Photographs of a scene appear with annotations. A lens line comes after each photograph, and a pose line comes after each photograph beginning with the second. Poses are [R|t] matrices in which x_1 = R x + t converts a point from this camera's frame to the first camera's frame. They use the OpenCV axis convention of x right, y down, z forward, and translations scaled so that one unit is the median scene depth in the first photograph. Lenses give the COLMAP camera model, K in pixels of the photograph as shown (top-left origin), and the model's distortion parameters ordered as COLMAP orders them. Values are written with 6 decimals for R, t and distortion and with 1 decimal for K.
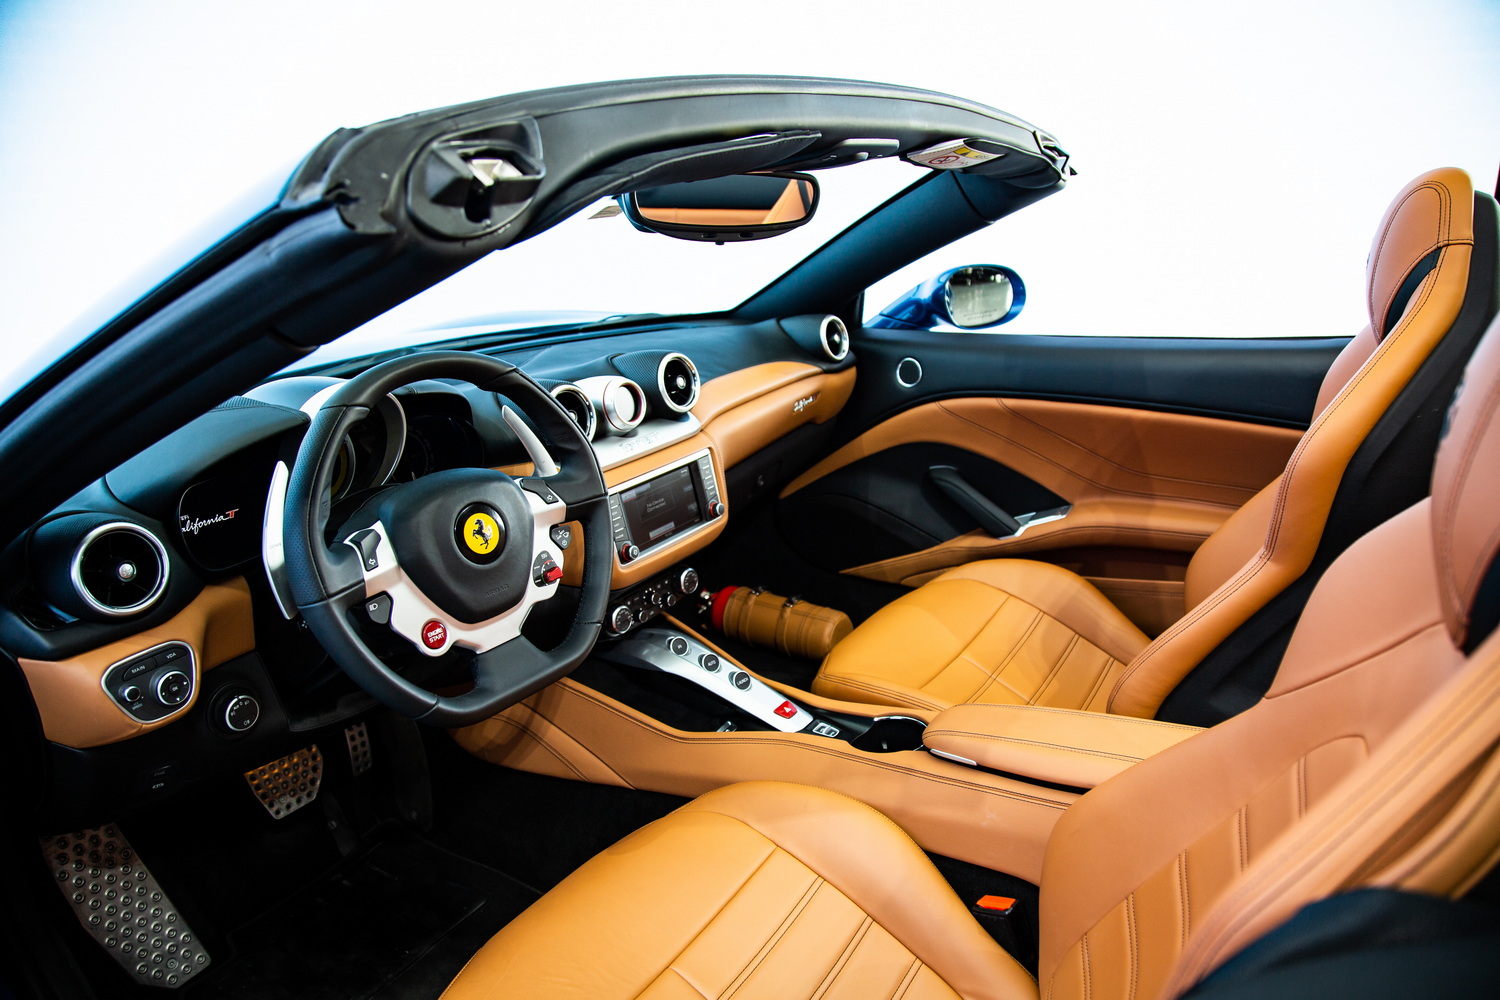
lens RADIAL K [[1033.2, 0, 750.0], [0, 1033.2, 500.0], [0, 0, 1]] dist [-0.110054, 0.052812]
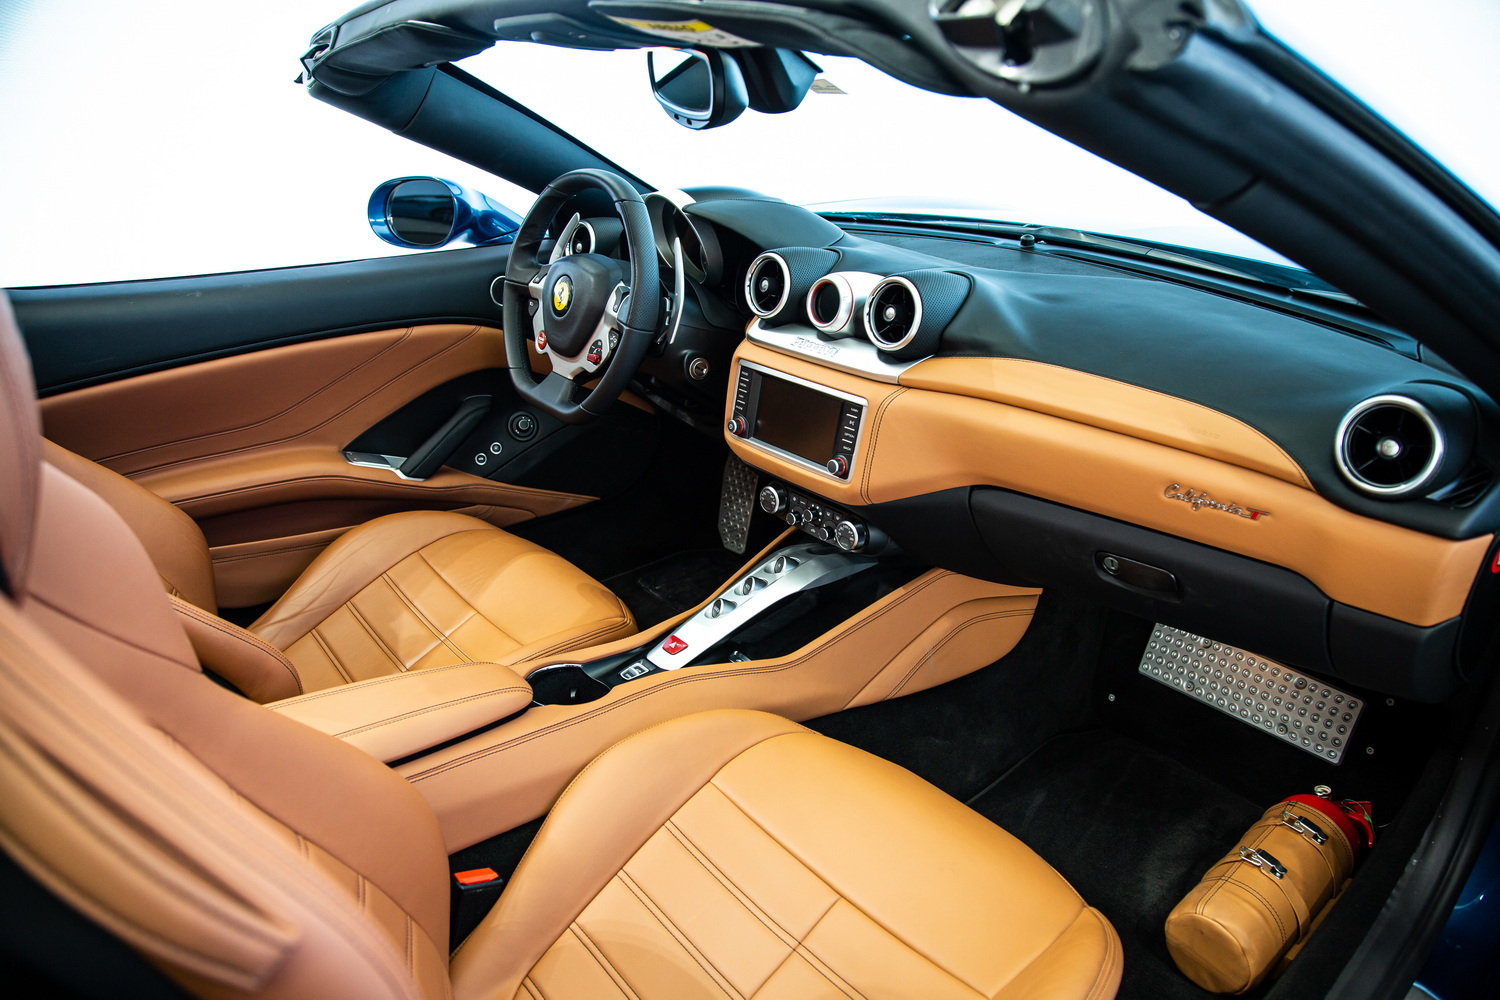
lens RADIAL K [[1033.2, 0, 750.0], [0, 1033.2, 500.0], [0, 0, 1]] dist [-0.110054, 0.052812]
pose [[-0.306897, 0.424098, -0.852030, 0.817052], [-0.266159, 0.821269, 0.504656, -0.428166], [0.913769, 0.381653, -0.139168, 1.225648]]
